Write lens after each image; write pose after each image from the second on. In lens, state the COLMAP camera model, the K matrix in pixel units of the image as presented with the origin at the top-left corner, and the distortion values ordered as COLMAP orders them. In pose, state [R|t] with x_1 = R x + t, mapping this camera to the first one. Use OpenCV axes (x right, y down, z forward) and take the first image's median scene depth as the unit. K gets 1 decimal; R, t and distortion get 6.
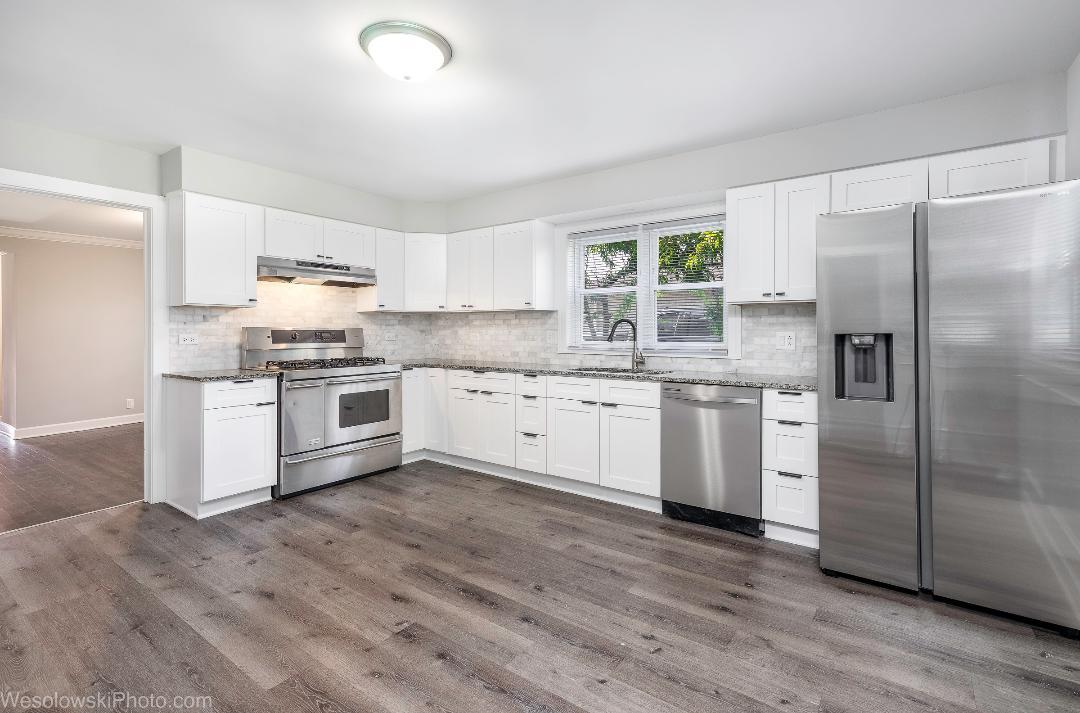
lens RADIAL K [[504.4, 0, 540.3], [0, 504.4, 334.4], [0, 0, 1]] dist [-0.003210, 0.000093]
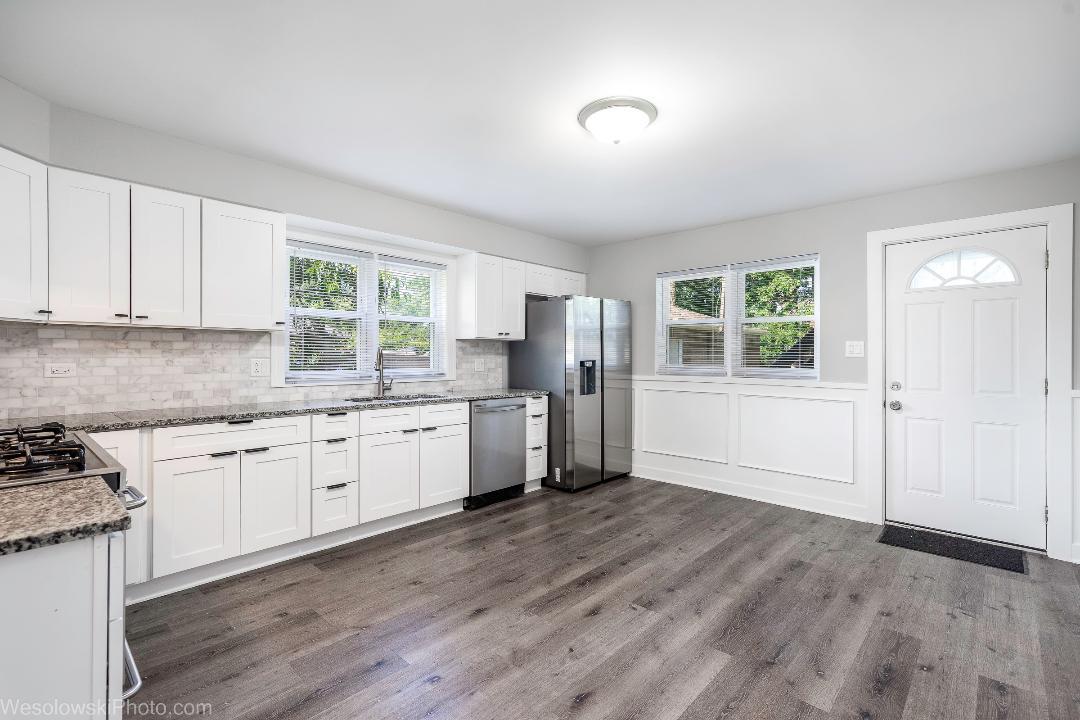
lens RADIAL K [[497.5, 0, 541.2], [0, 497.5, 351.6], [0, 0, 1]] dist [-0.000437, 0.000318]
pose [[0.114264, 0.006944, 0.993426, -0.936634], [0.001444, 0.999973, -0.007156, -0.017156], [-0.993449, 0.002252, 0.114251, 0.684597]]
